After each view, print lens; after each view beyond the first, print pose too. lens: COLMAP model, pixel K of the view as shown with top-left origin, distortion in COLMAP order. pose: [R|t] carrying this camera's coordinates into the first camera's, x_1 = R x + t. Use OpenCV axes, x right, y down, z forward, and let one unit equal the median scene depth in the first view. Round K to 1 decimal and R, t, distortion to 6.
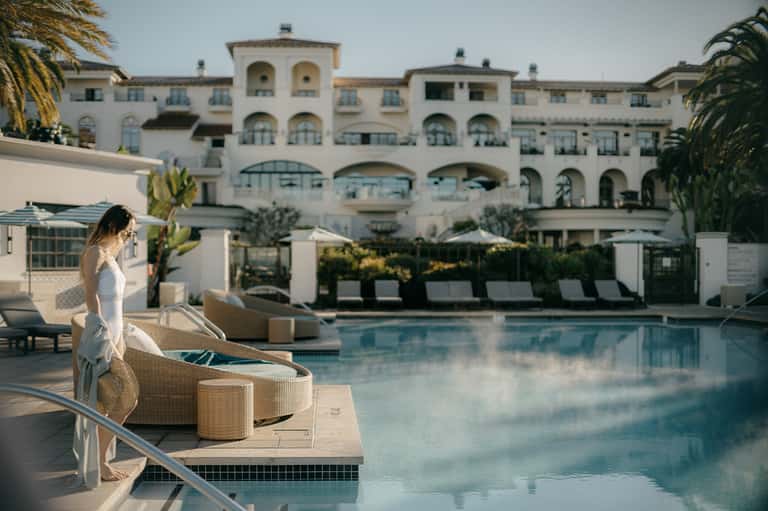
lens RADIAL K [[943.1, 0, 381.2], [0, 943.1, 260.5], [0, 0, 1]] dist [-0.087134, 0.000000]
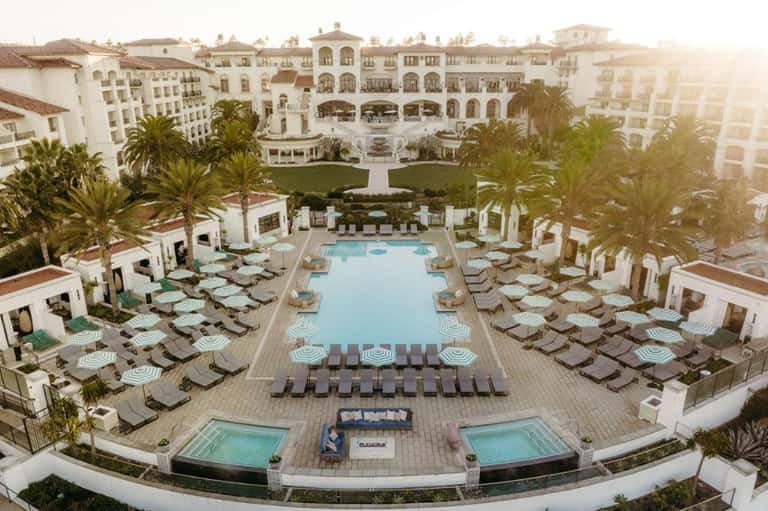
lens RADIAL K [[568.6, 0, 384.1], [0, 568.6, 261.8], [0, 0, 1]] dist [-0.051849, -0.005464]
pose [[0.998529, 0.008222, -0.053597, 0.072243], [0.009402, 0.947213, 0.320466, -0.160274], [0.053403, -0.320498, 0.945743, -0.327595]]
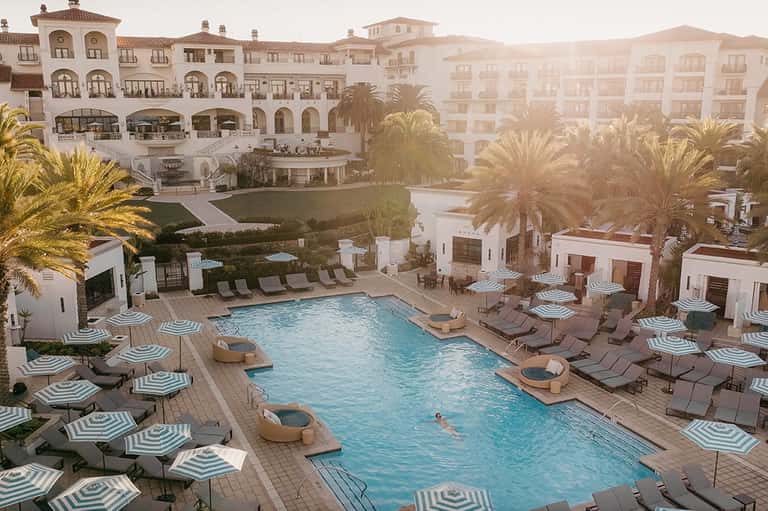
lens RADIAL K [[690.8, 0, 383.2], [0, 690.8, 251.3], [0, 0, 1]] dist [-0.005737, -0.019859]
pose [[0.931627, -0.081631, 0.354129, -0.070616], [0.004375, 0.976895, 0.213677, -0.109678], [-0.363390, -0.197518, 0.910458, -0.154169]]
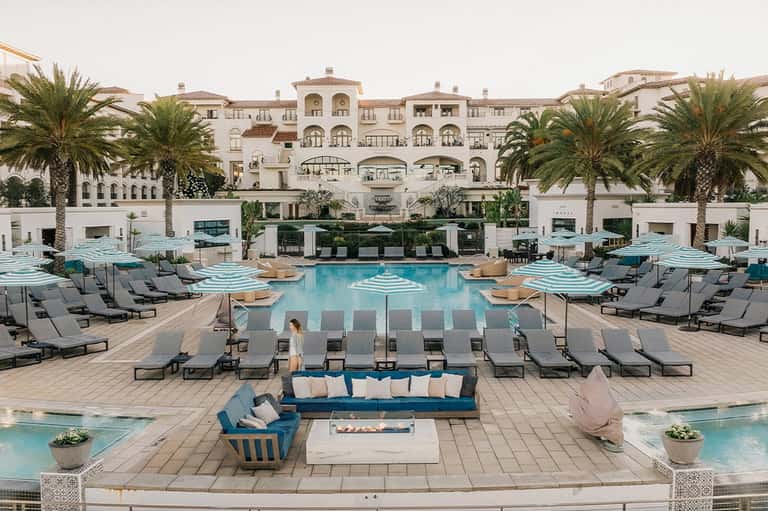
lens RADIAL K [[690.8, 0, 387.0], [0, 690.8, 252.4], [0, 0, 1]] dist [-0.005737, -0.019859]
pose [[0.998596, -0.005788, -0.052645, 0.061402], [0.009907, 0.996879, 0.078314, -0.029433], [0.052028, -0.078726, 0.995538, -0.212886]]
